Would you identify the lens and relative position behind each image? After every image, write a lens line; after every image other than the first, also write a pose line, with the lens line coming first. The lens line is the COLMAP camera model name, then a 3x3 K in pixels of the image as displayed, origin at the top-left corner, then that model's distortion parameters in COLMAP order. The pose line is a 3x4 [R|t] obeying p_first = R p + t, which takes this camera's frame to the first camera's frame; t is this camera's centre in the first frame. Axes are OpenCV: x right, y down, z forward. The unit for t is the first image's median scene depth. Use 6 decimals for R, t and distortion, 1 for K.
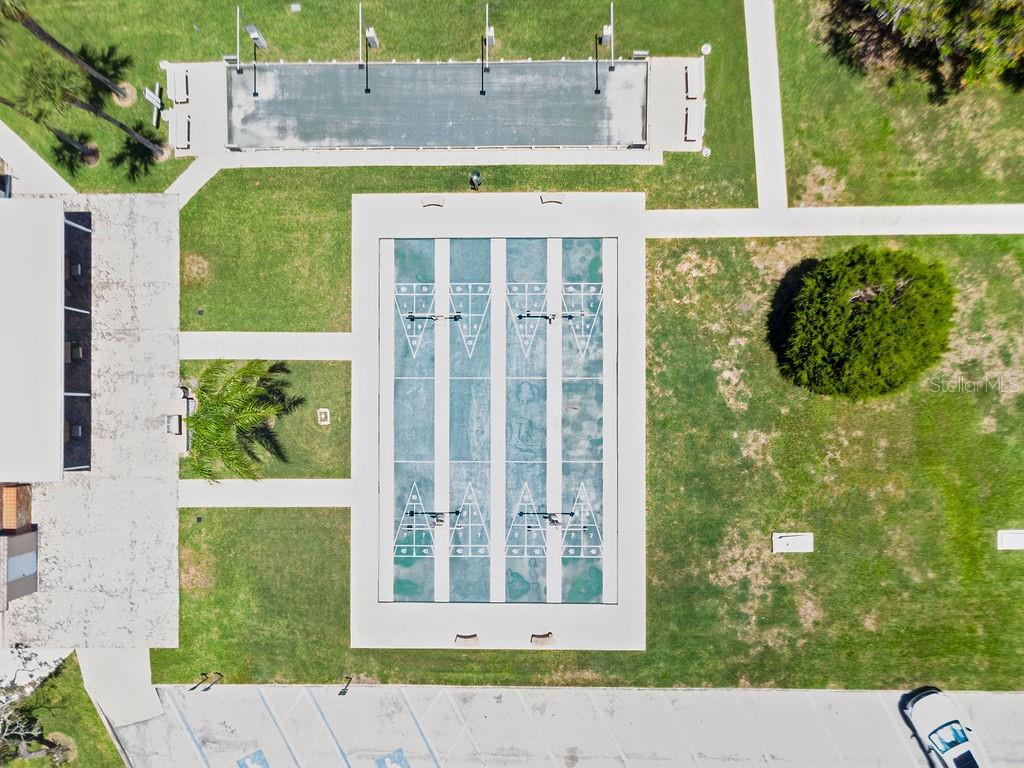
lens RADIAL K [[792.1, 0, 512.0], [0, 792.1, 384.0], [0, 0, 1]] dist [0.012946, 0.004745]
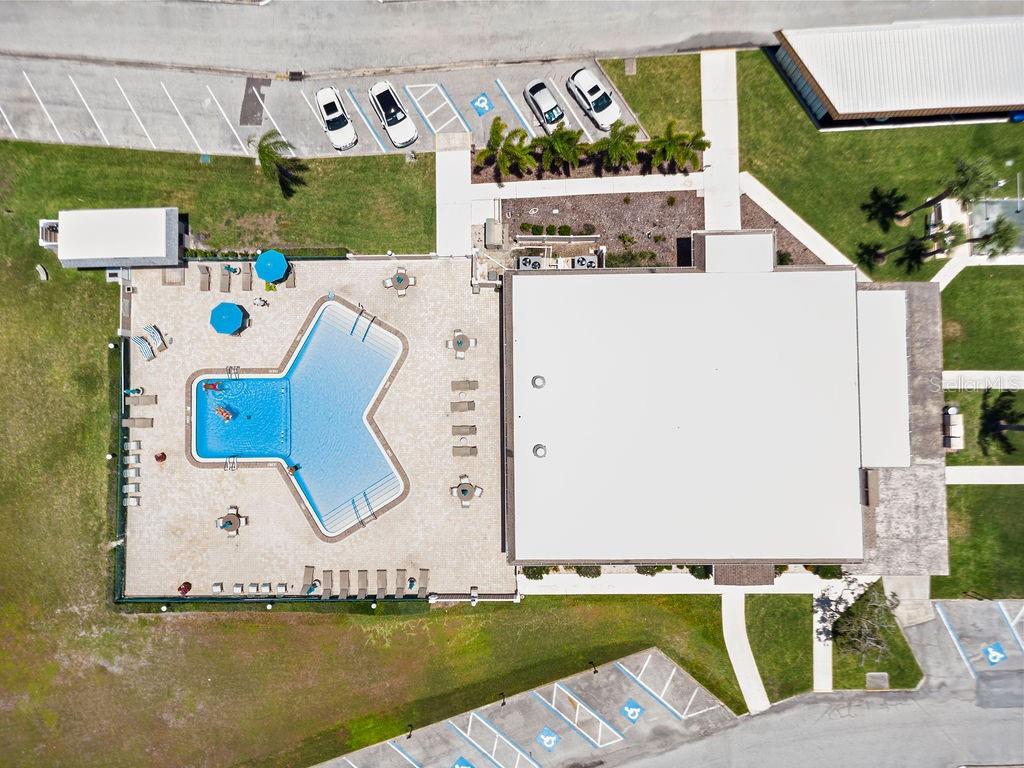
lens RADIAL K [[715.7, 0, 512.0], [0, 715.7, 384.0], [0, 0, 1]] dist [0.010043, -0.007563]
pose [[0.999991, -0.003245, 0.002804, -1.275749], [0.003310, 0.999717, -0.023546, -0.009911], [-0.002726, 0.023555, 0.999719, -0.402206]]
